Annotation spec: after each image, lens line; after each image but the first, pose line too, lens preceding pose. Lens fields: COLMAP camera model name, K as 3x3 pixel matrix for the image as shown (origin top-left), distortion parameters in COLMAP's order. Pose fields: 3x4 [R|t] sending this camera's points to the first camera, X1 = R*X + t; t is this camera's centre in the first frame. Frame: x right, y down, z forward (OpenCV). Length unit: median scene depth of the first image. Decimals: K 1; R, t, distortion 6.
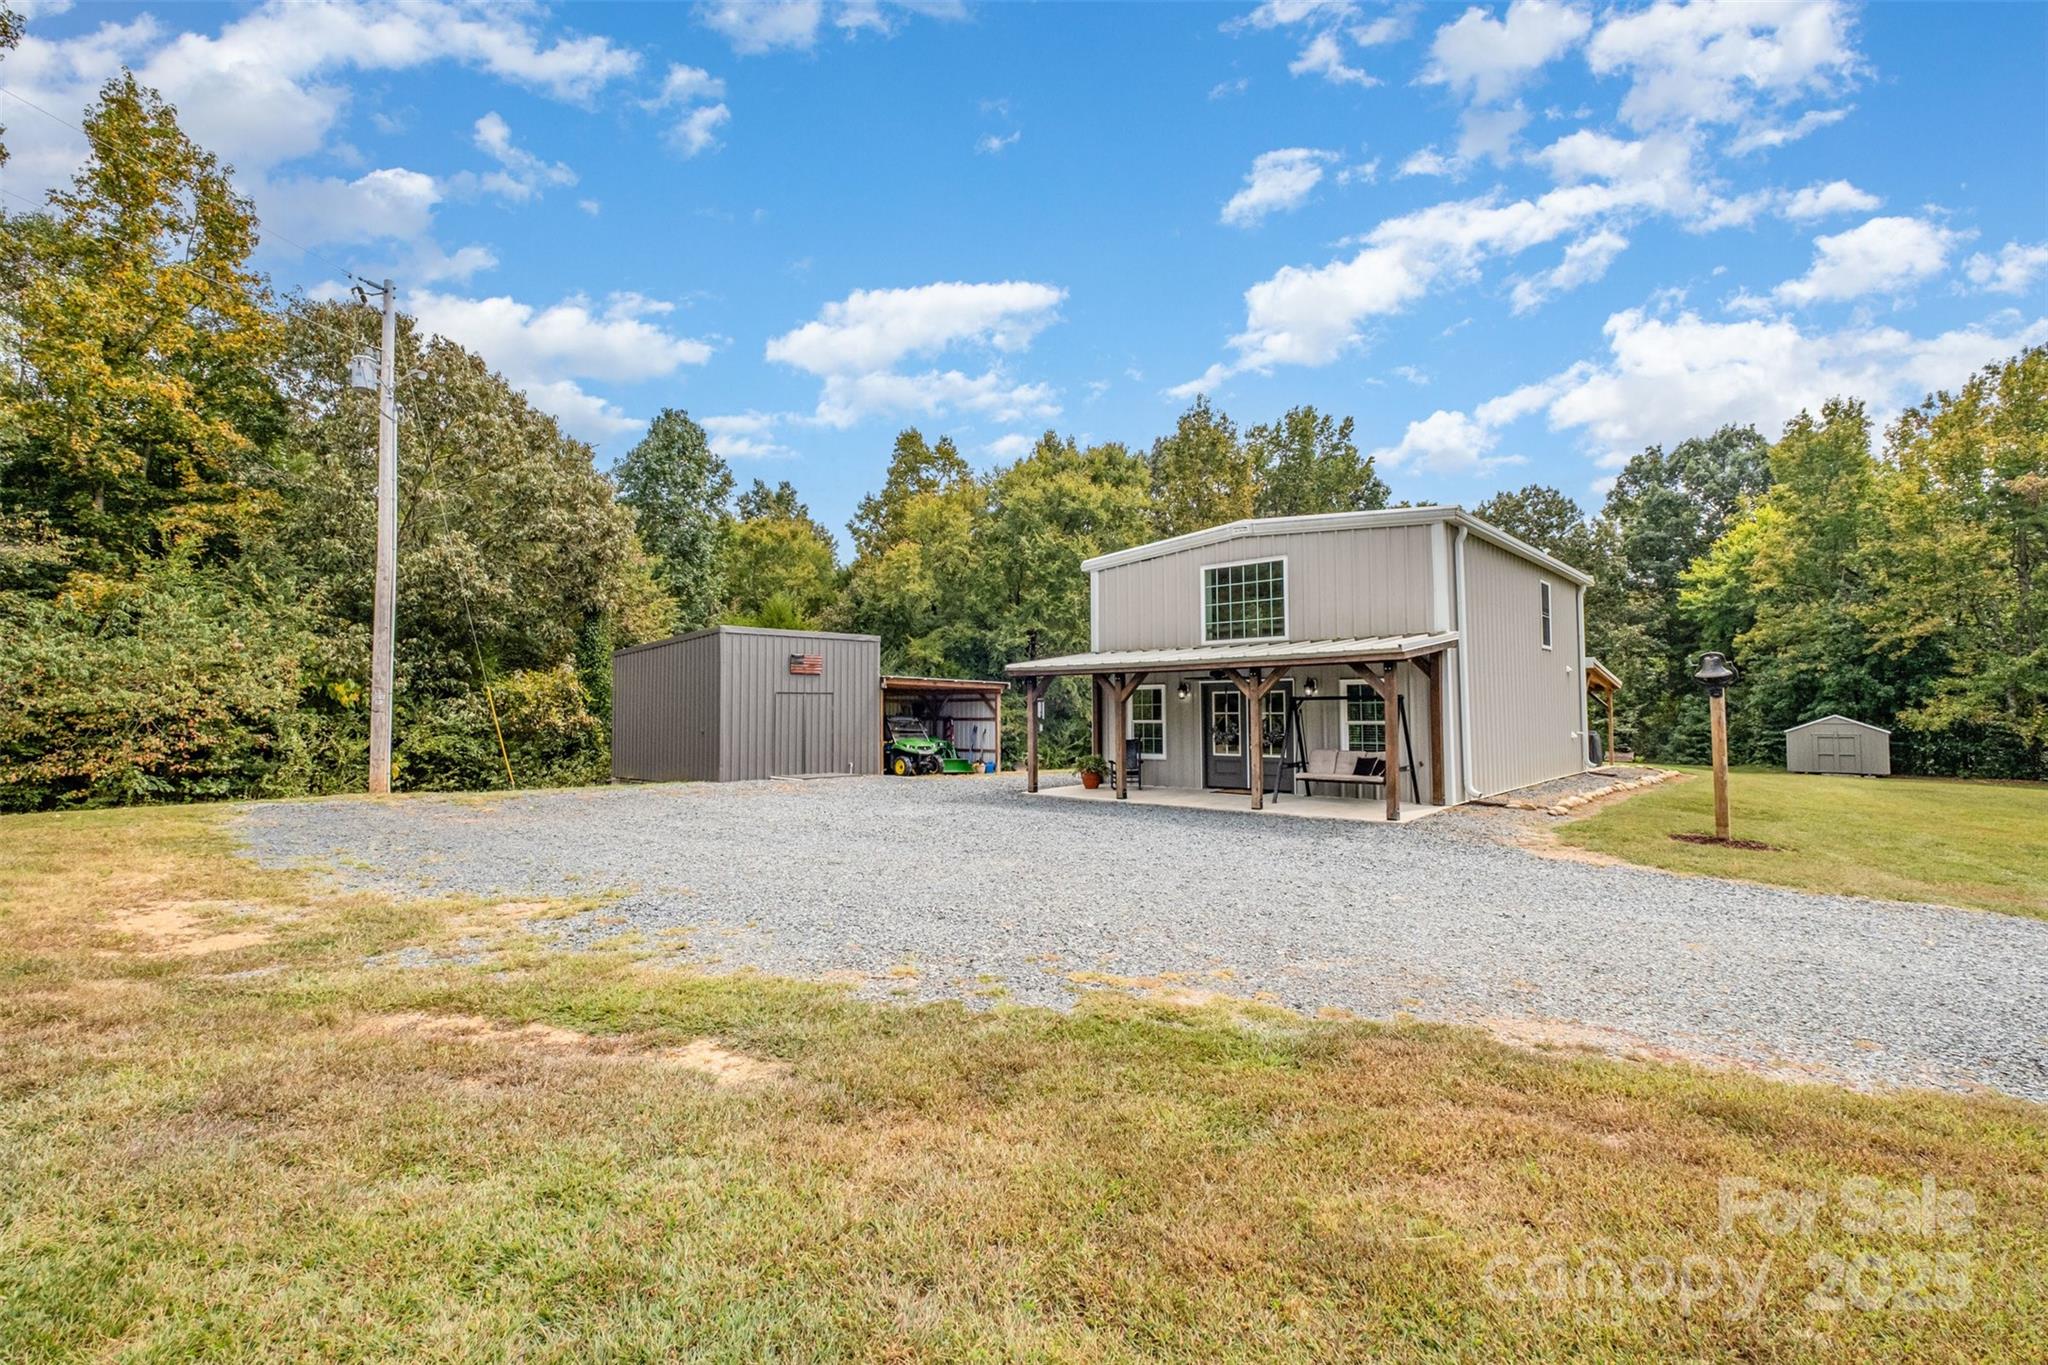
lens RADIAL K [[884.8, 0, 1004.2], [0, 884.8, 676.1], [0, 0, 1]] dist [-0.005203, -0.001342]
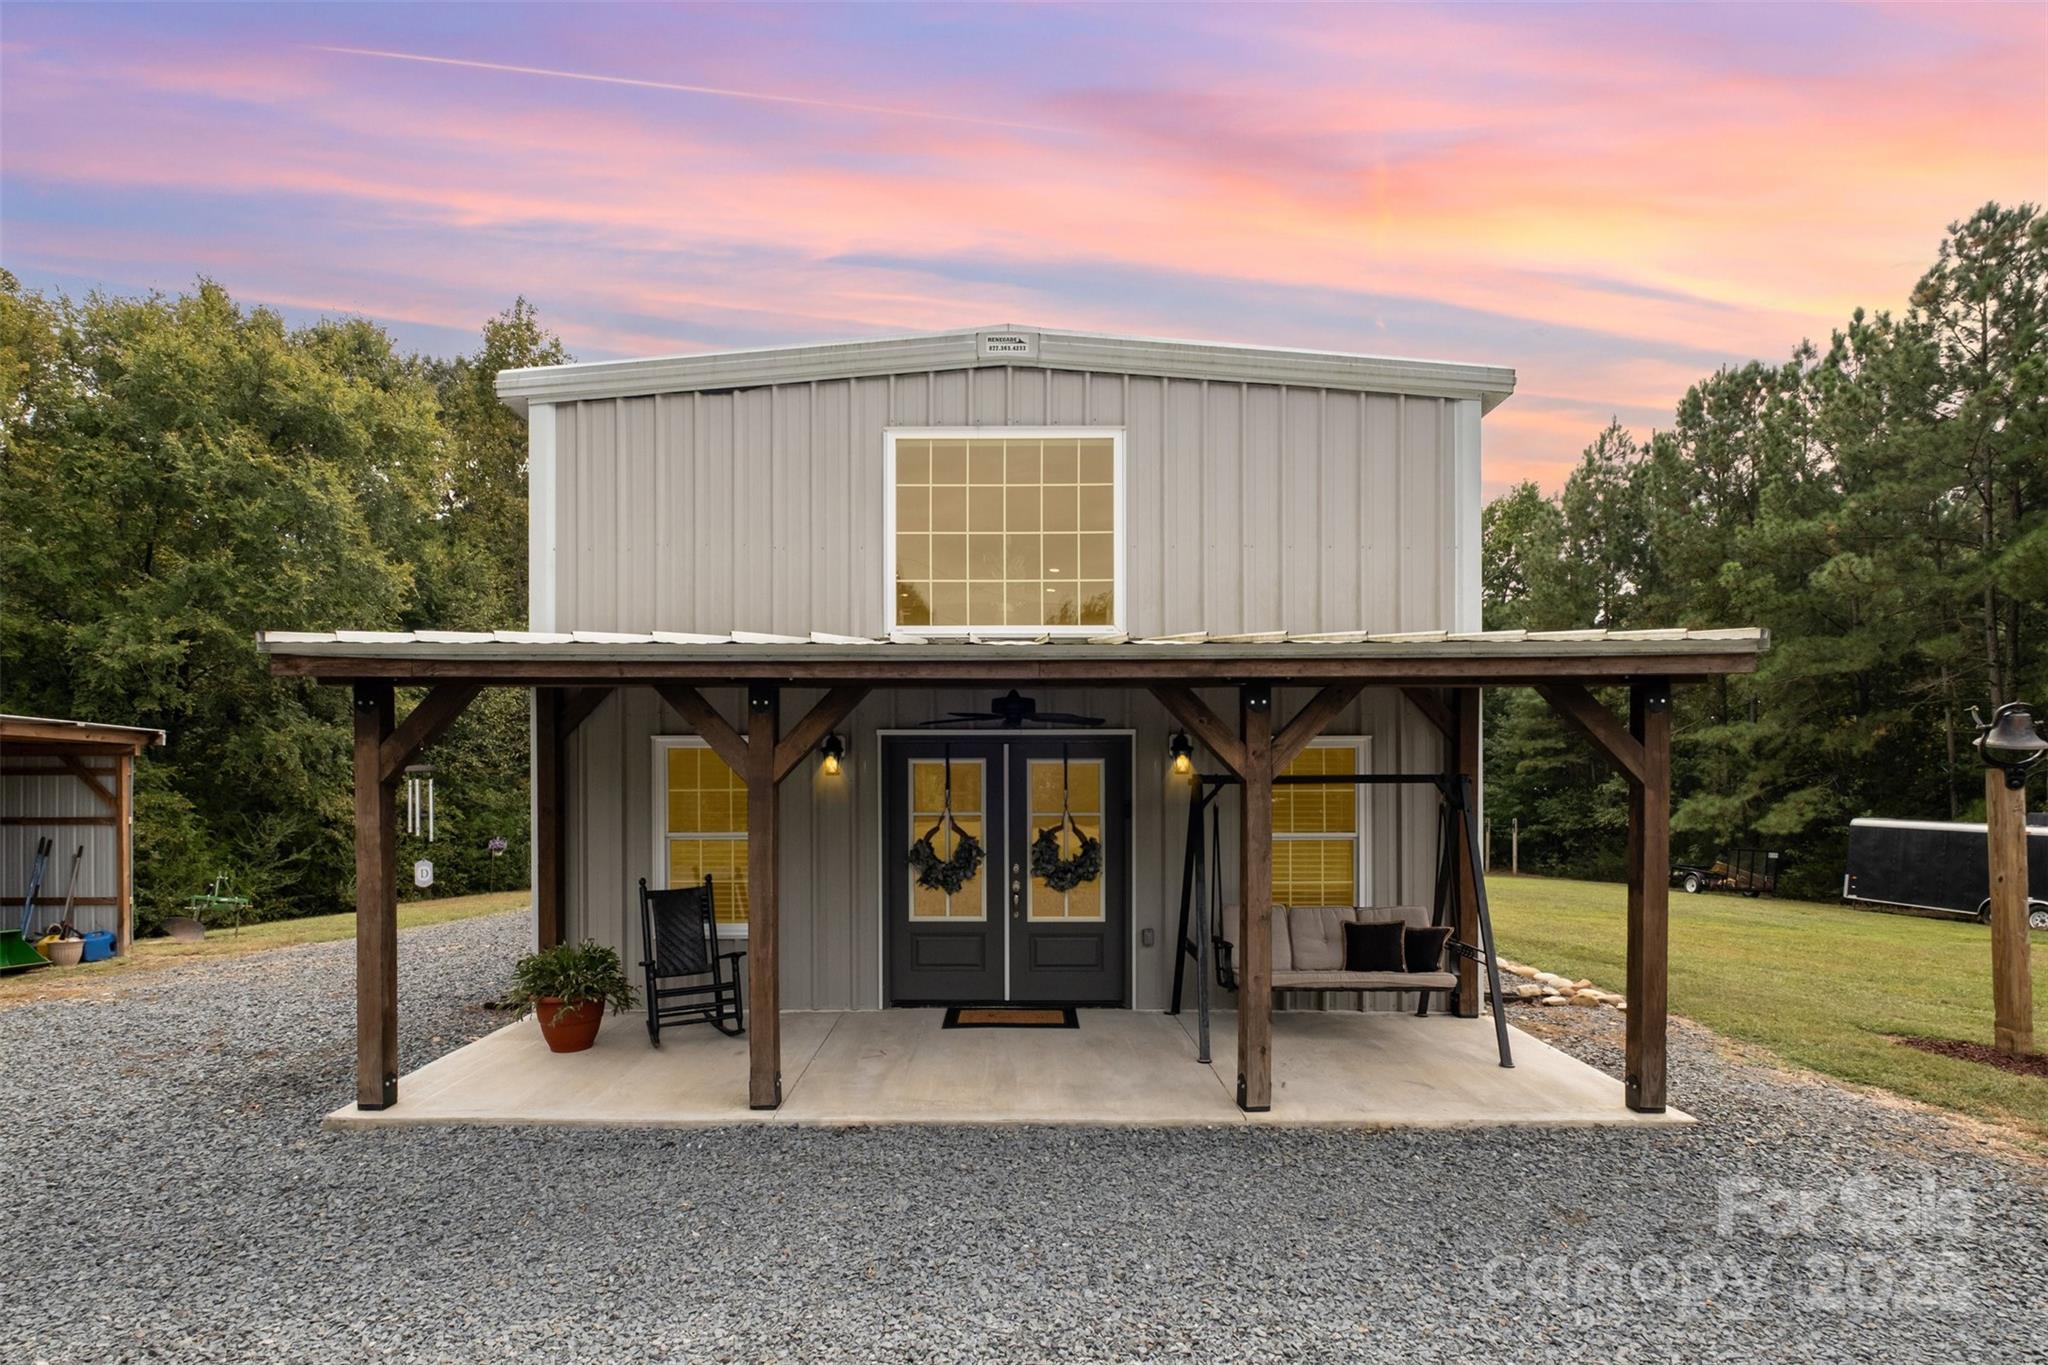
lens RADIAL K [[1004.4, 0, 990.2], [0, 1004.4, 796.4], [0, 0, 1]] dist [-0.002811, -0.001049]
pose [[0.739090, 0.000001, 0.673606, -0.015782], [-0.029106, 0.999066, 0.031934, 0.008278], [-0.672977, -0.043208, 0.738400, 0.283958]]
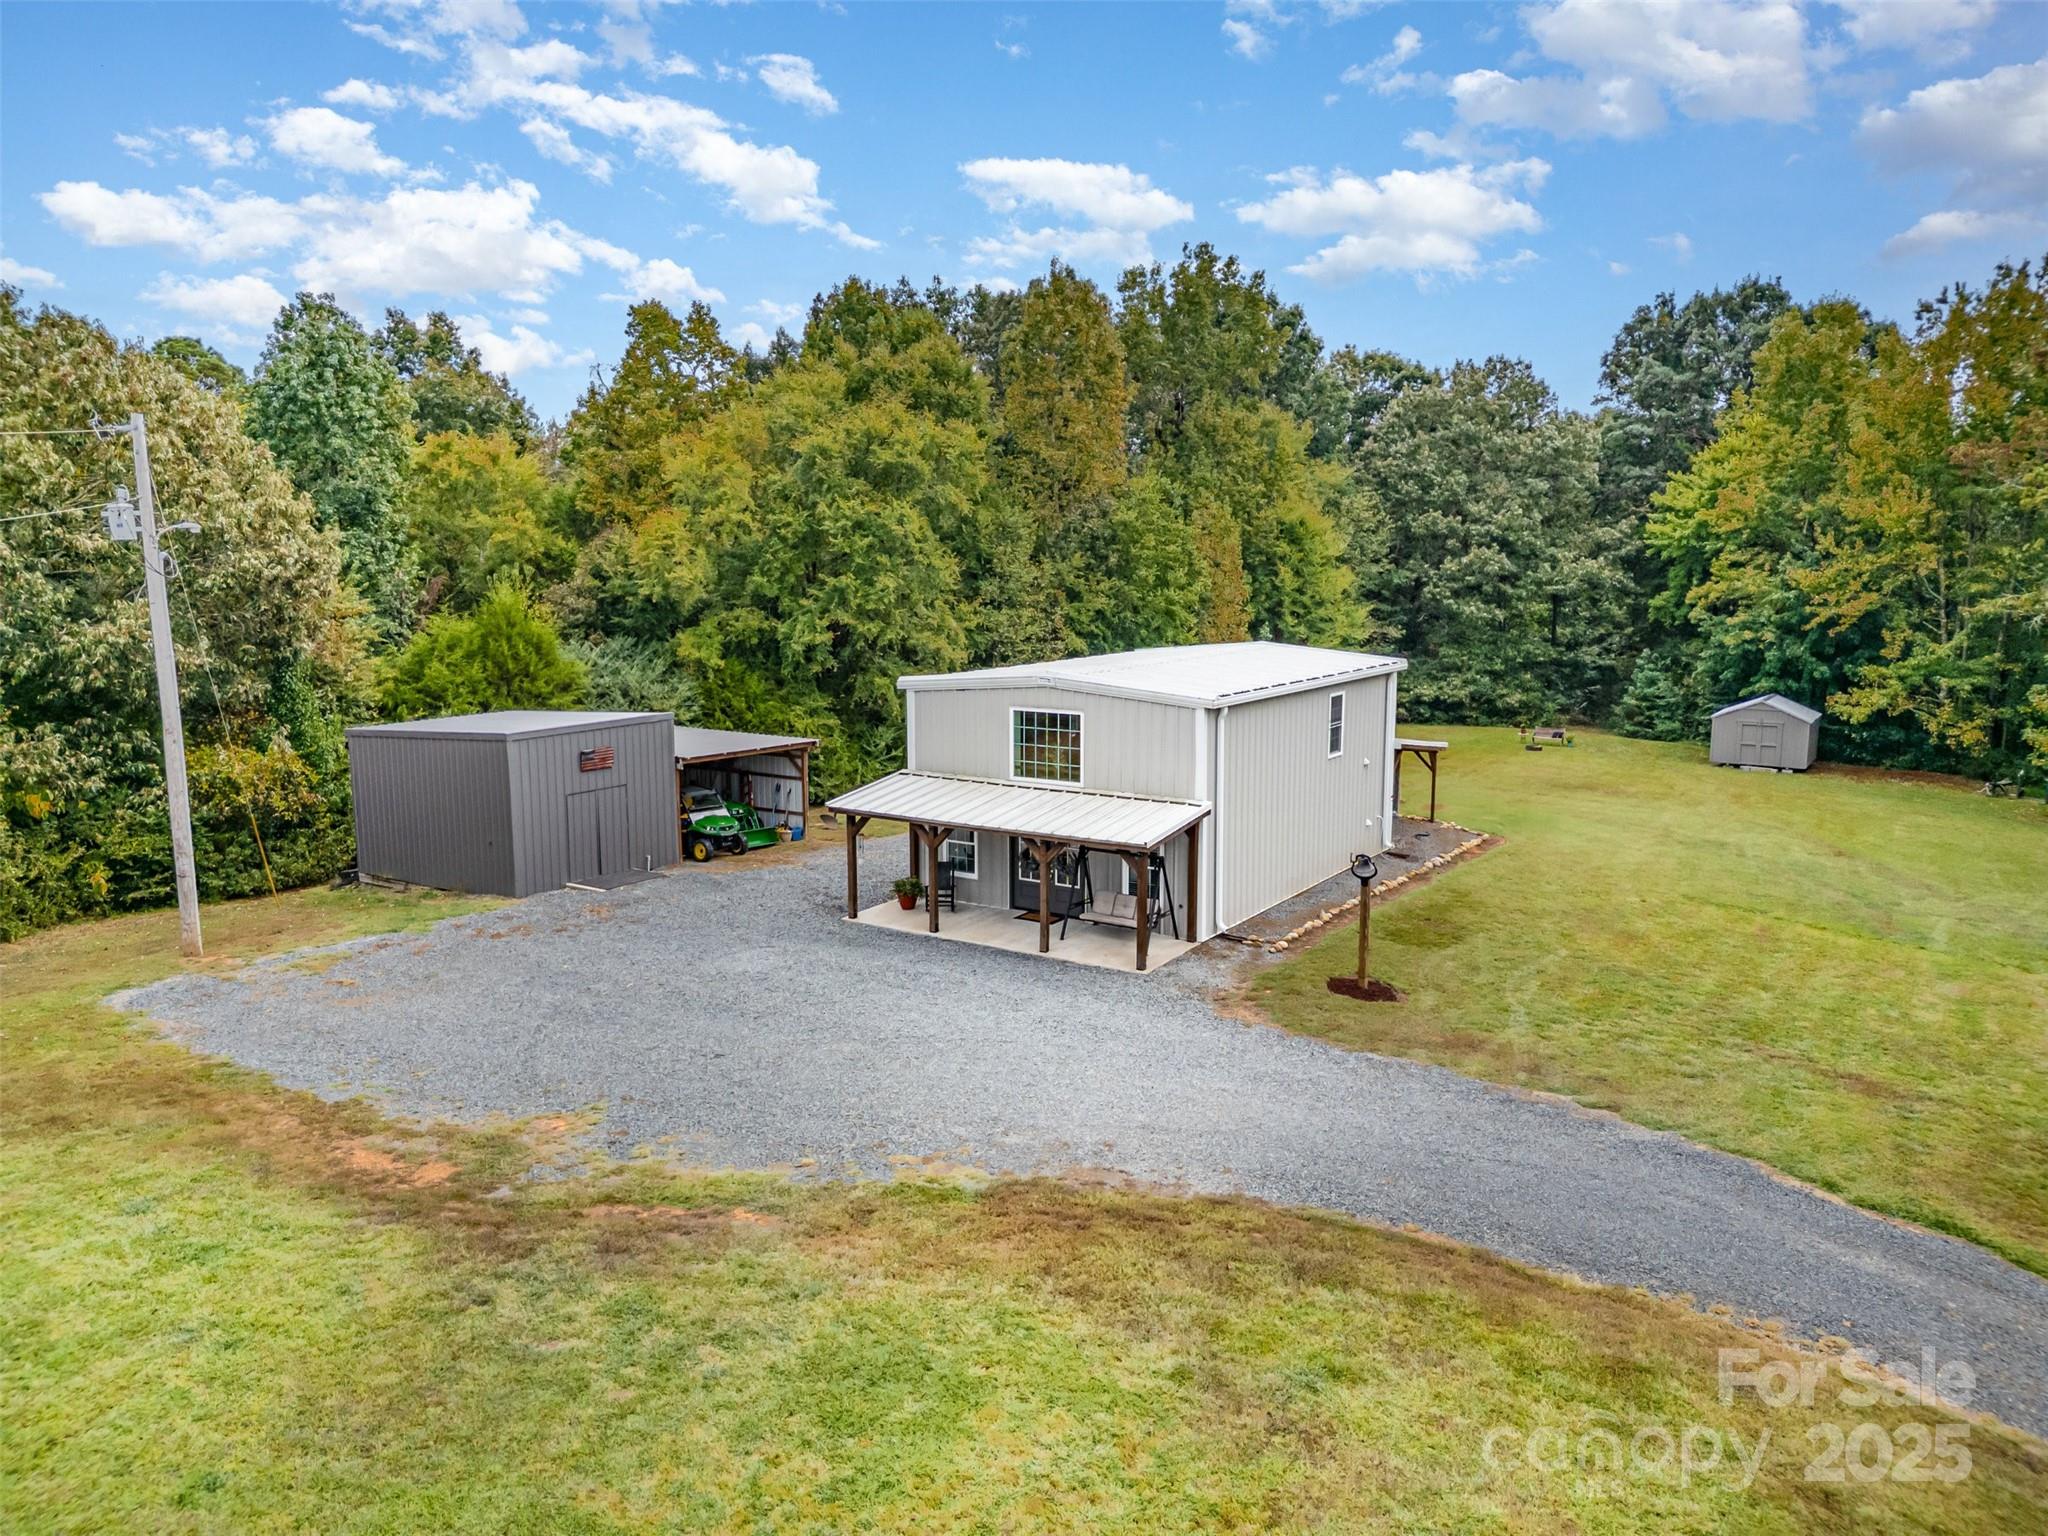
lens RADIAL K [[1429.2, 0, 1015.4], [0, 1429.2, 780.8], [0, 0, 1]] dist [0.051096, -0.036262]
pose [[0.986345, -0.025531, 0.162701, -0.022134], [-0.007469, 0.979960, 0.199055, -0.165427], [-0.164522, -0.197552, 0.966388, -0.292737]]
